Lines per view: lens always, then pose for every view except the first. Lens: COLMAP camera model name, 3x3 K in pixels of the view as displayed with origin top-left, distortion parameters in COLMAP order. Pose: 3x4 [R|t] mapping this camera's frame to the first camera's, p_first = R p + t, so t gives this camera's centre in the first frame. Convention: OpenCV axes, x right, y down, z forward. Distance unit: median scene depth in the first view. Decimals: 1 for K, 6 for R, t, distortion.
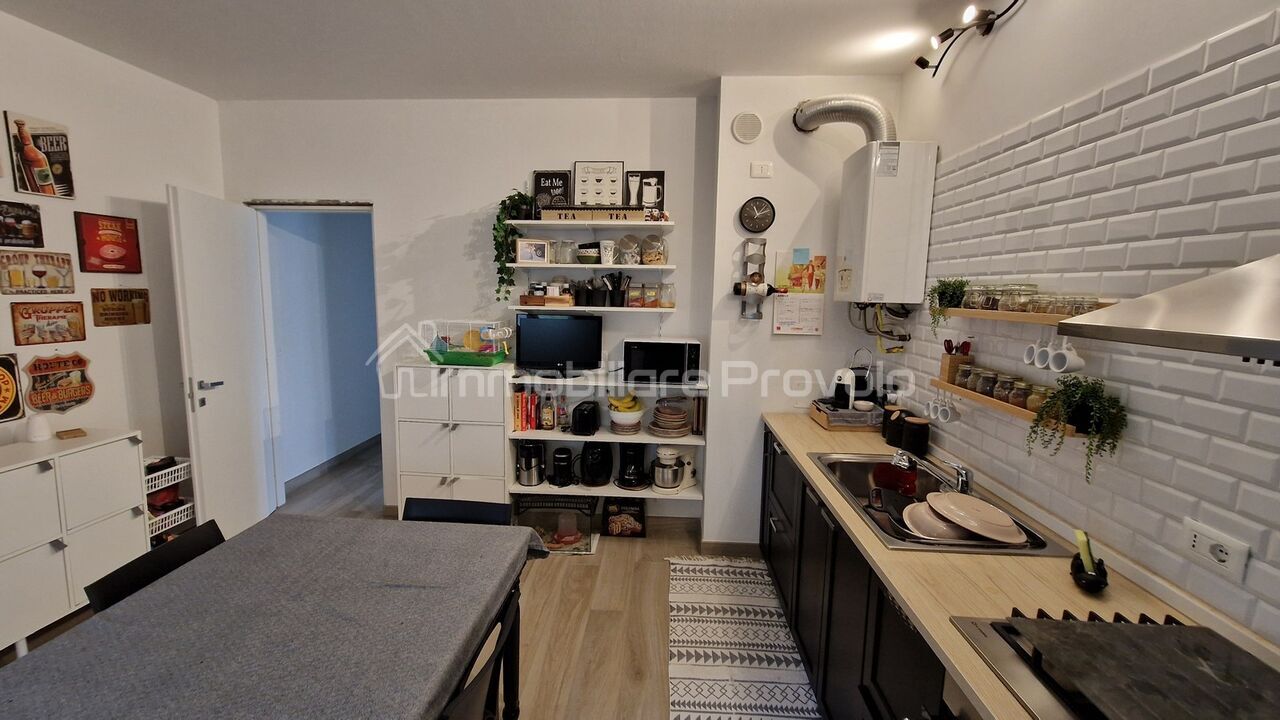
lens RADIAL K [[526.9, 0, 639.0], [0, 526.9, 355.8], [0, 0, 1]] dist [0.003747, -0.000830]
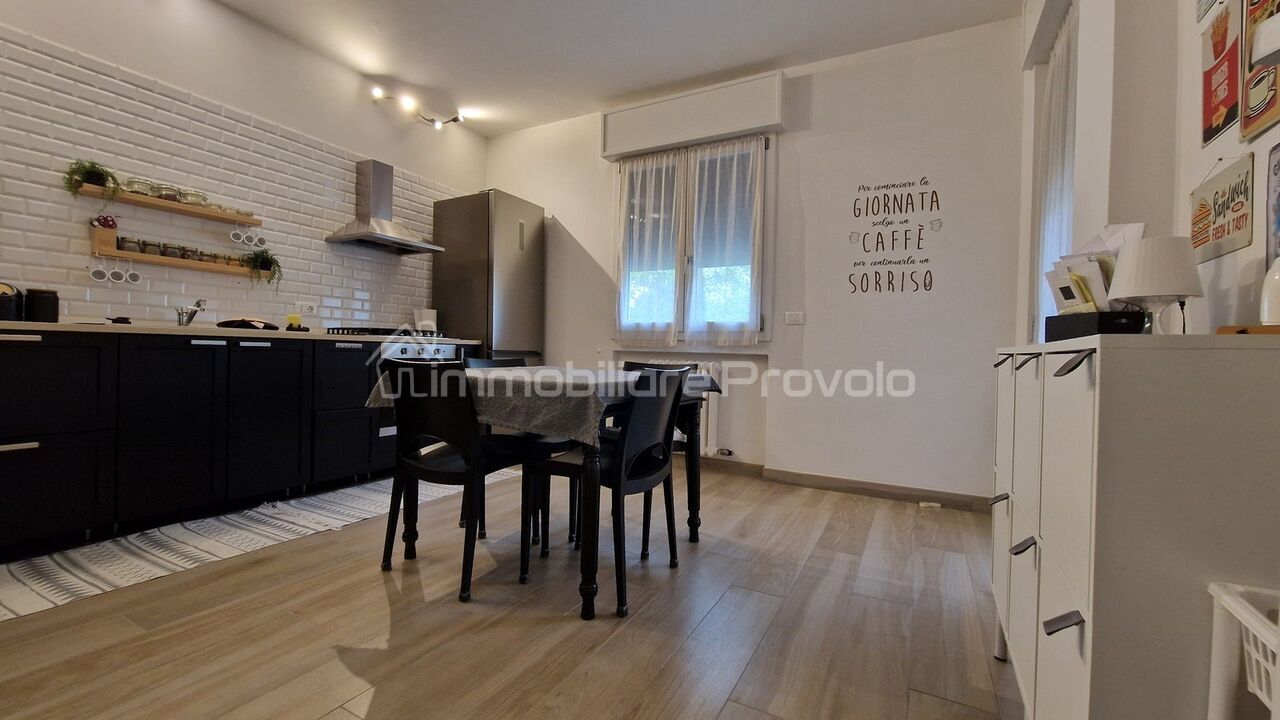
lens RADIAL K [[526.9, 0, 640.2], [0, 526.9, 354.8], [0, 0, 1]] dist [0.003747, -0.000830]
pose [[-0.908657, -0.044944, 0.415118, -1.686103], [0.010623, 0.991380, 0.130587, 0.221836], [-0.417408, 0.123069, -0.900347, 2.605011]]
